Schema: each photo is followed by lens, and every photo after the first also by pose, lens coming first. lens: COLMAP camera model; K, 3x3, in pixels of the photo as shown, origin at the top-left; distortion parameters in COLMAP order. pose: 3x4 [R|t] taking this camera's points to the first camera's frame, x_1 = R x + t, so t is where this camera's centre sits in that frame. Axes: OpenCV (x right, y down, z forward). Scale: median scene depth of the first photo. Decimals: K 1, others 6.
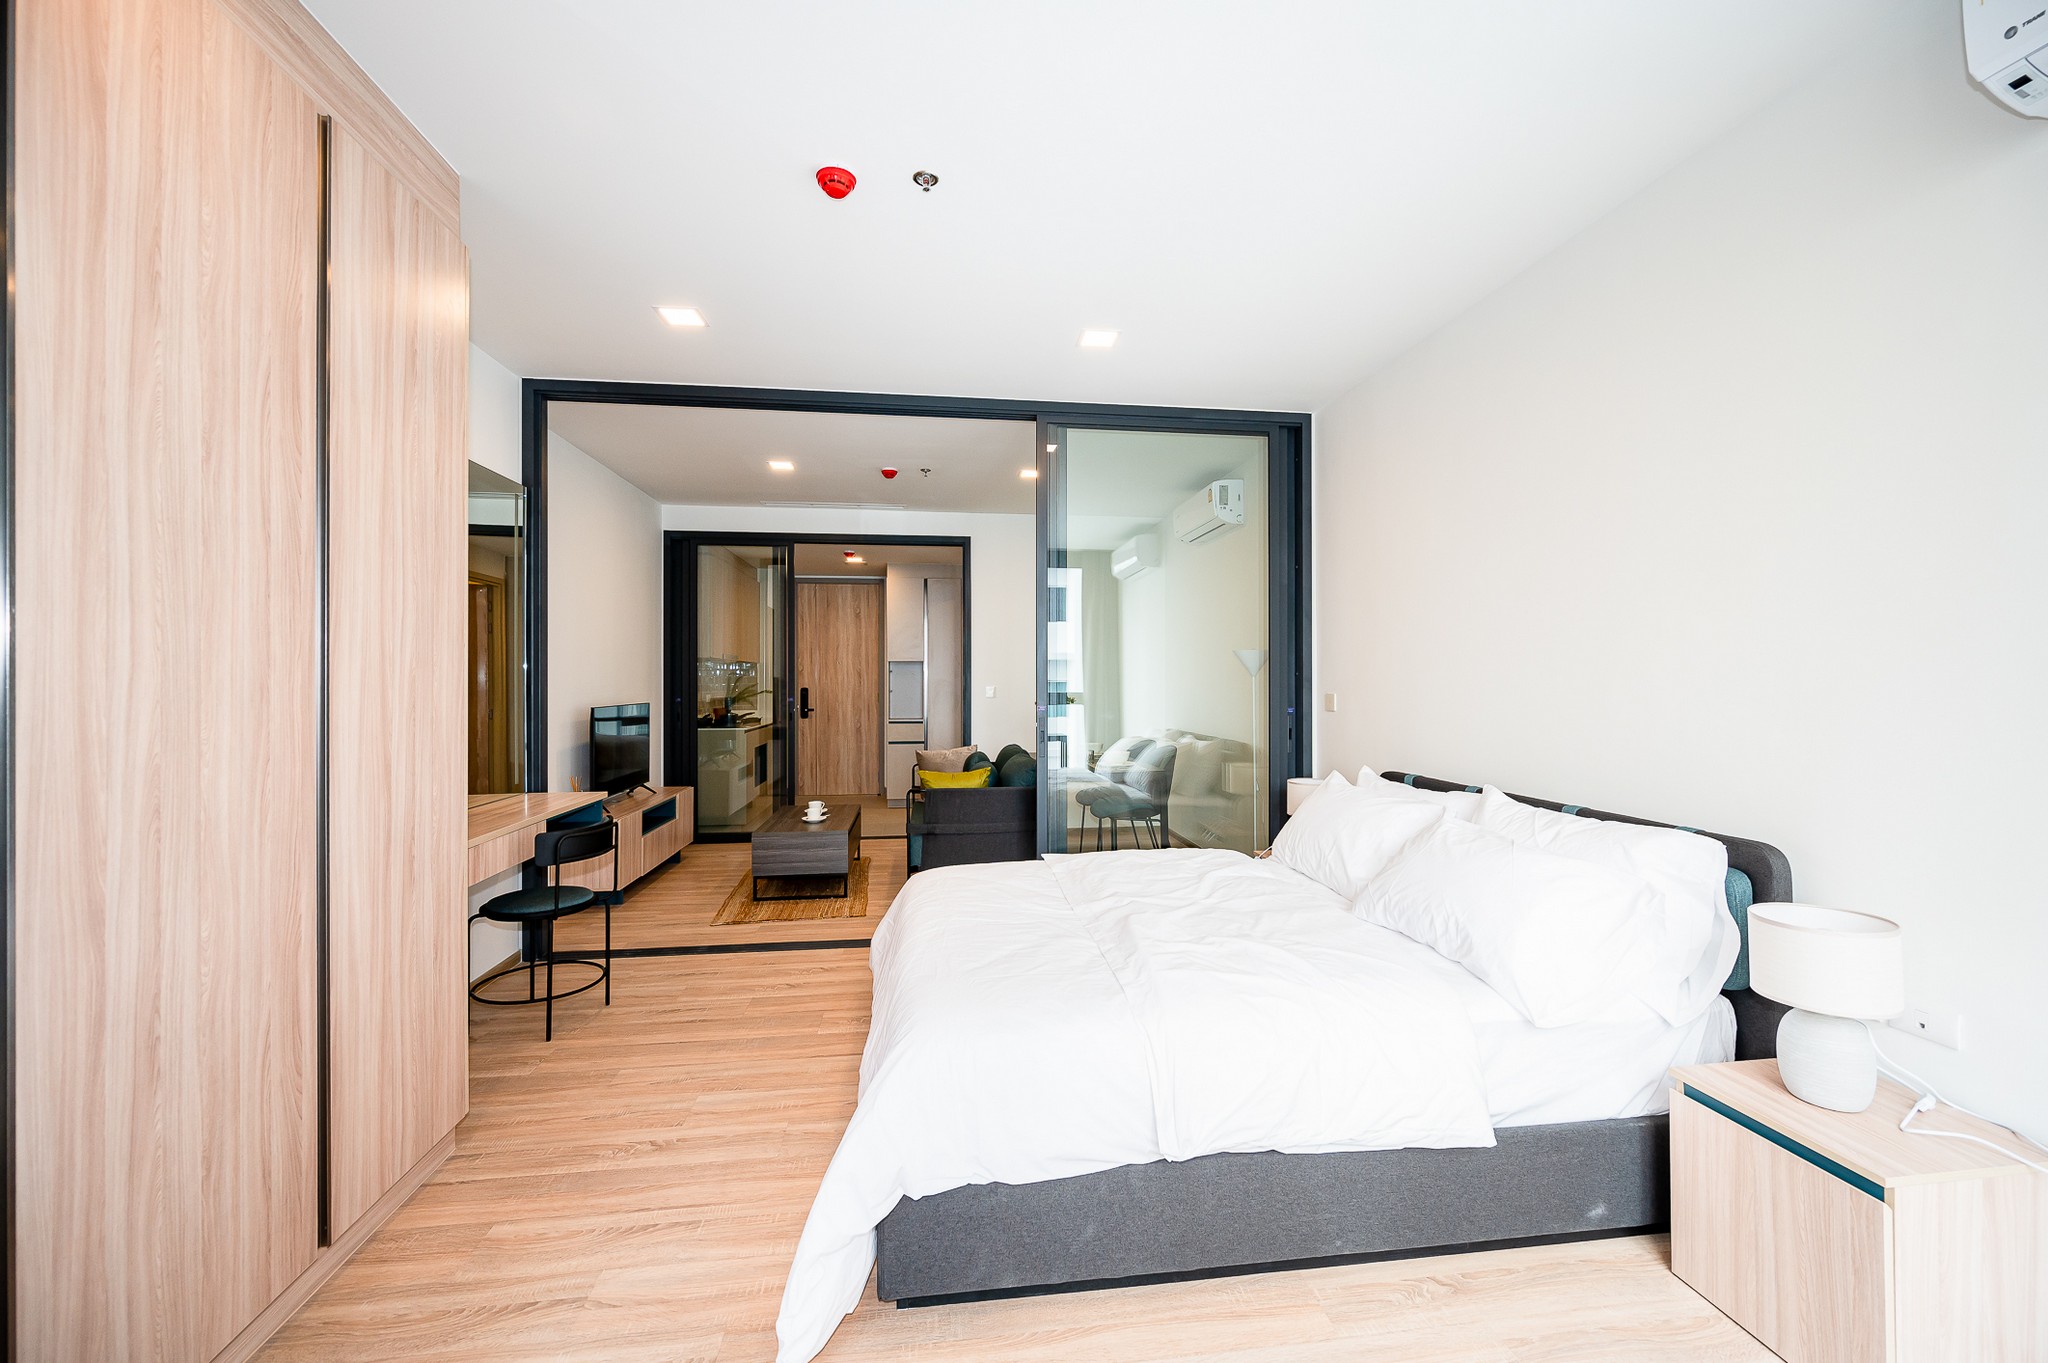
lens RADIAL K [[813.0, 0, 1045.1], [0, 813.0, 680.3], [0, 0, 1]] dist [0.001871, 0.000659]
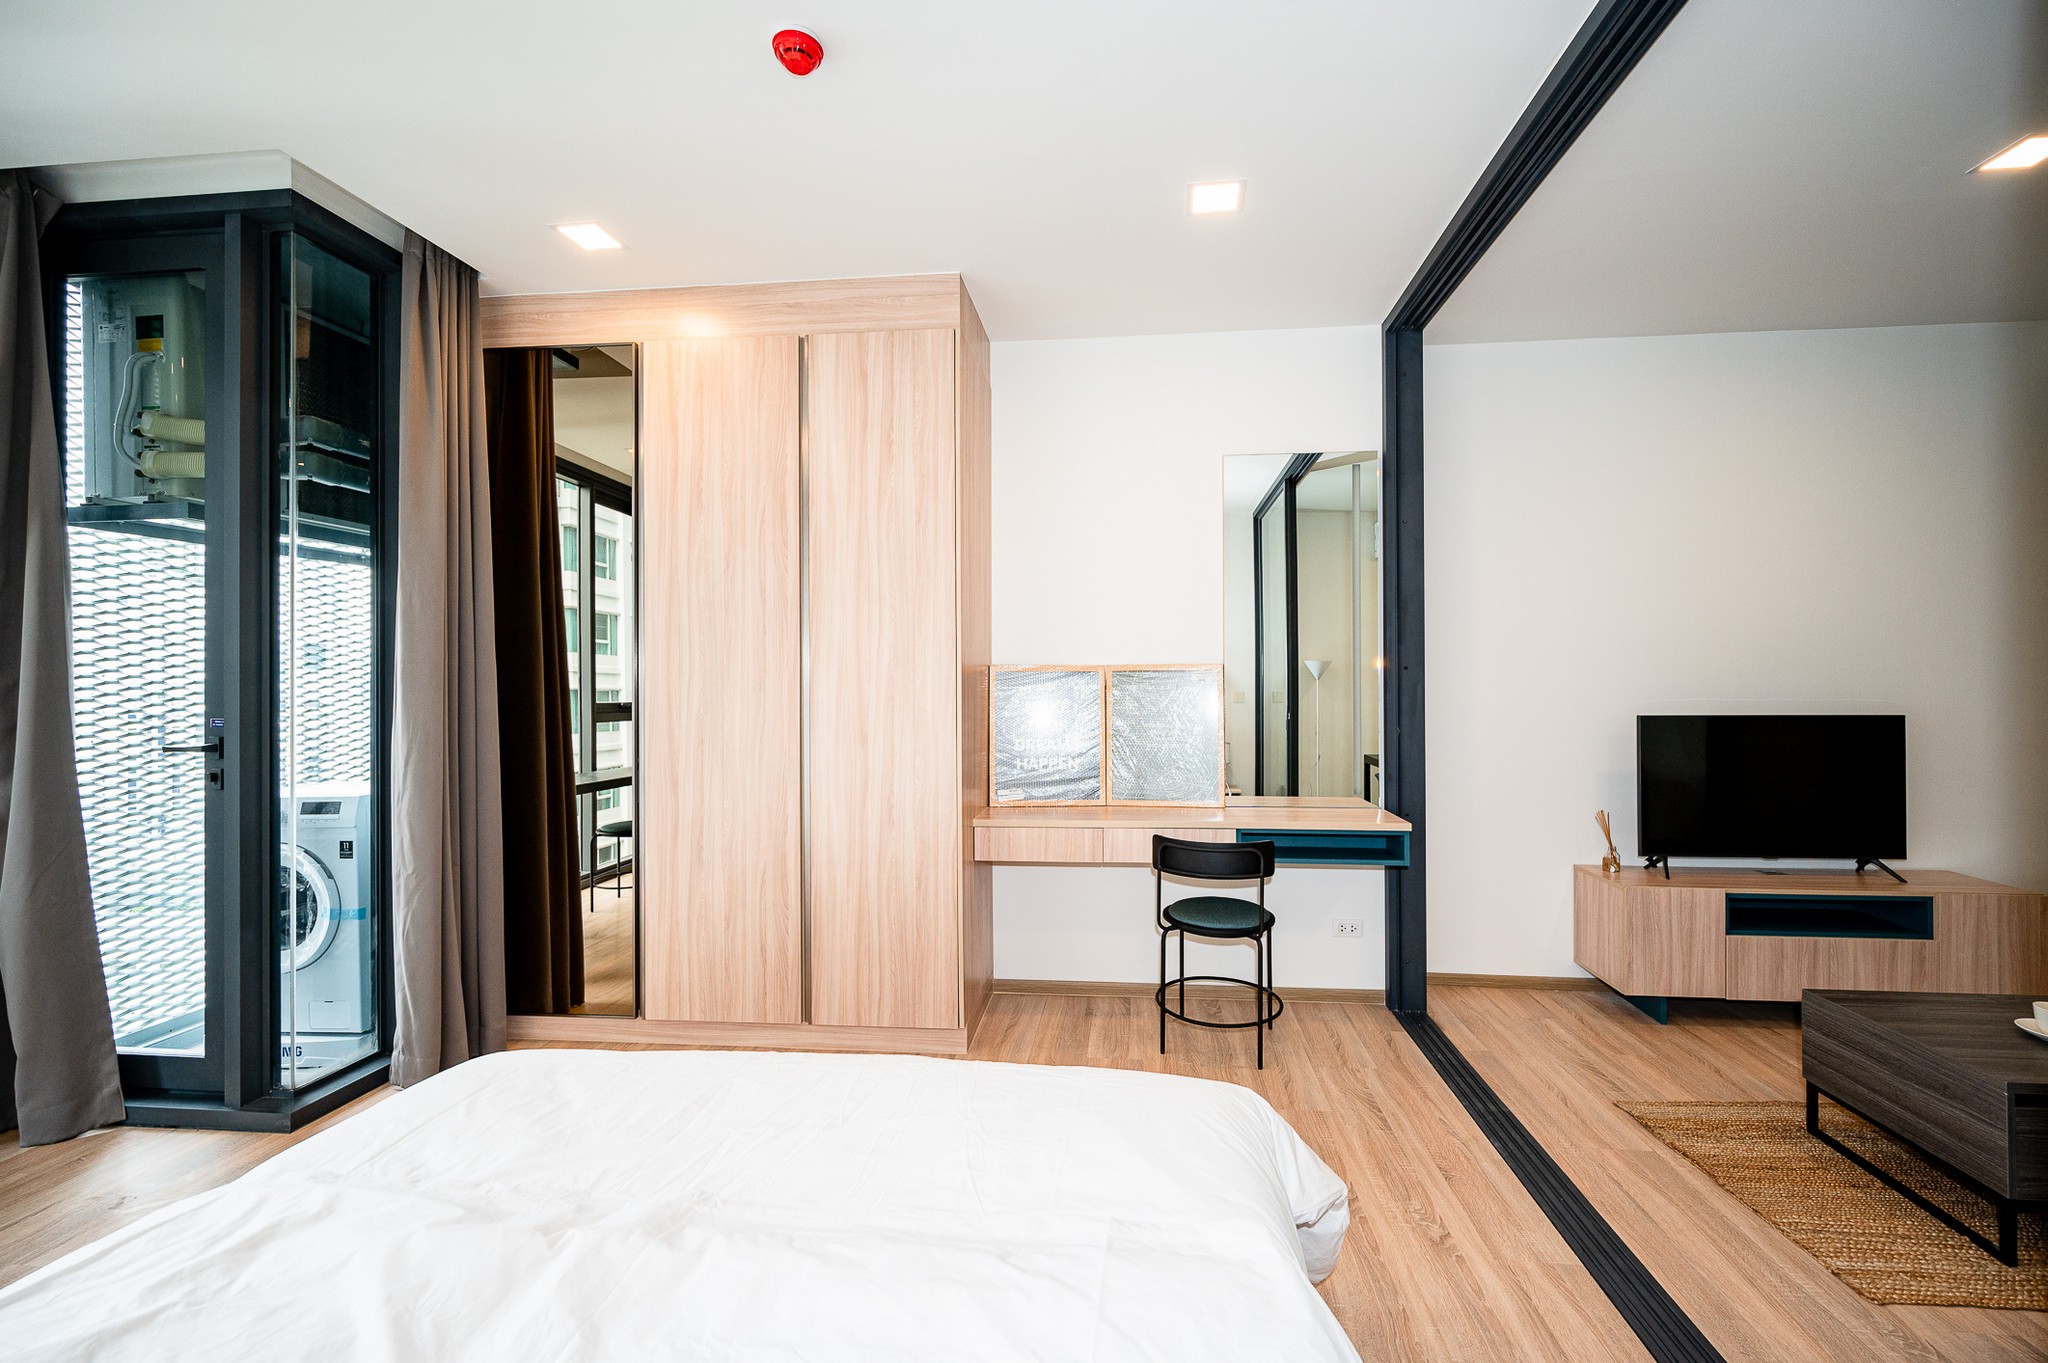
lens RADIAL K [[813.0, 0, 1024.9], [0, 813.0, 675.8], [0, 0, 1]] dist [0.001871, 0.000659]
pose [[-0.242812, -0.002050, -0.970071, 0.658722], [0.006358, 0.999973, -0.003705, 0.002475], [0.970053, -0.007067, -0.242792, 1.984172]]
